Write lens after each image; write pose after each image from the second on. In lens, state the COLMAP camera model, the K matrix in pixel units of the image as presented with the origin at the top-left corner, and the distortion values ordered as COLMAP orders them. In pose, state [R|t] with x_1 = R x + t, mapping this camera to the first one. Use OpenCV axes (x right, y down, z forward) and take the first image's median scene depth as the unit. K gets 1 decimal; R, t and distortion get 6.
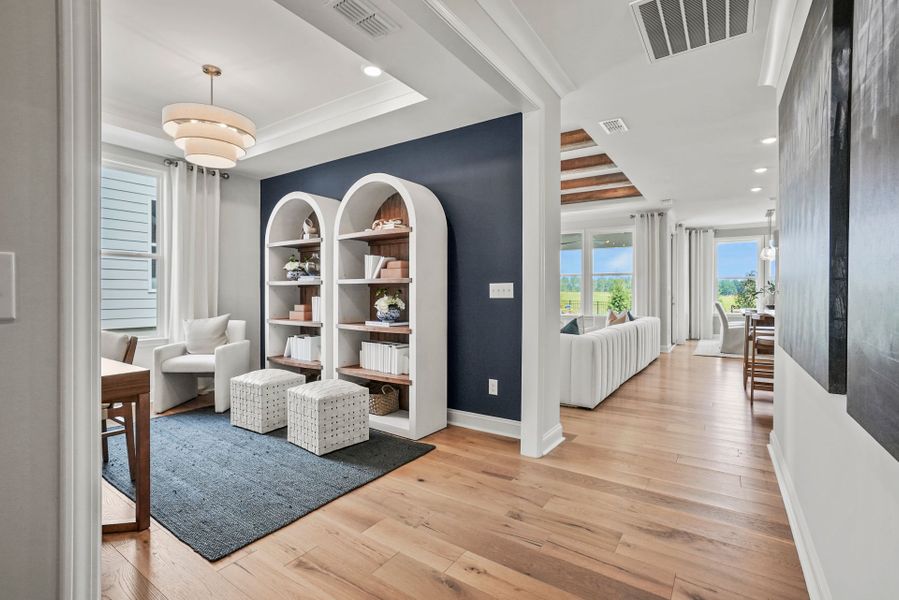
lens RADIAL K [[414.7, 0, 444.3], [0, 414.7, 287.1], [0, 0, 1]] dist [-0.041207, 0.022600]
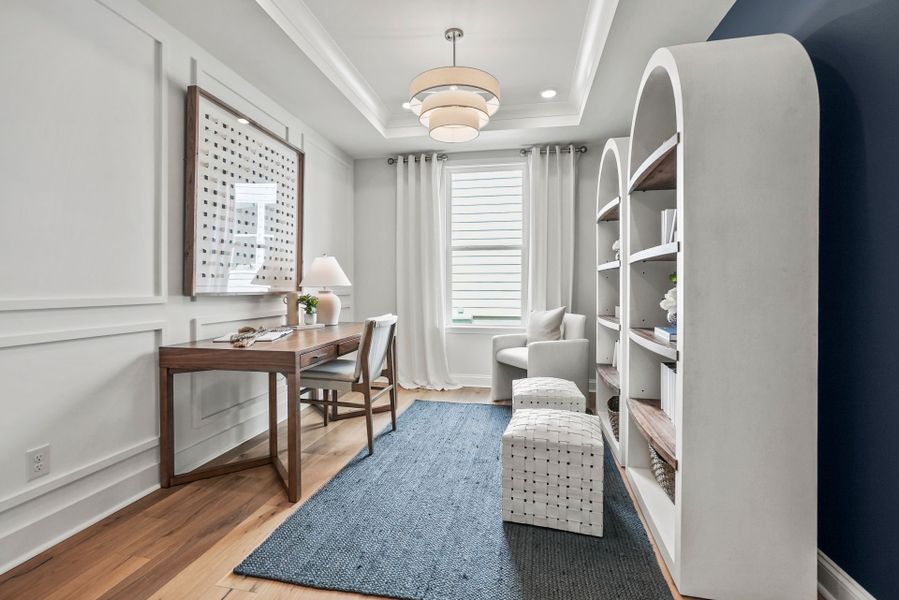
lens RADIAL K [[414.7, 0, 444.3], [0, 414.7, 287.1], [0, 0, 1]] dist [-0.041207, 0.022600]
pose [[0.391263, -0.003592, -0.920272, 0.215379], [0.017454, 0.999841, 0.003518, 0.021447], [0.920113, -0.017439, 0.391264, 0.517194]]
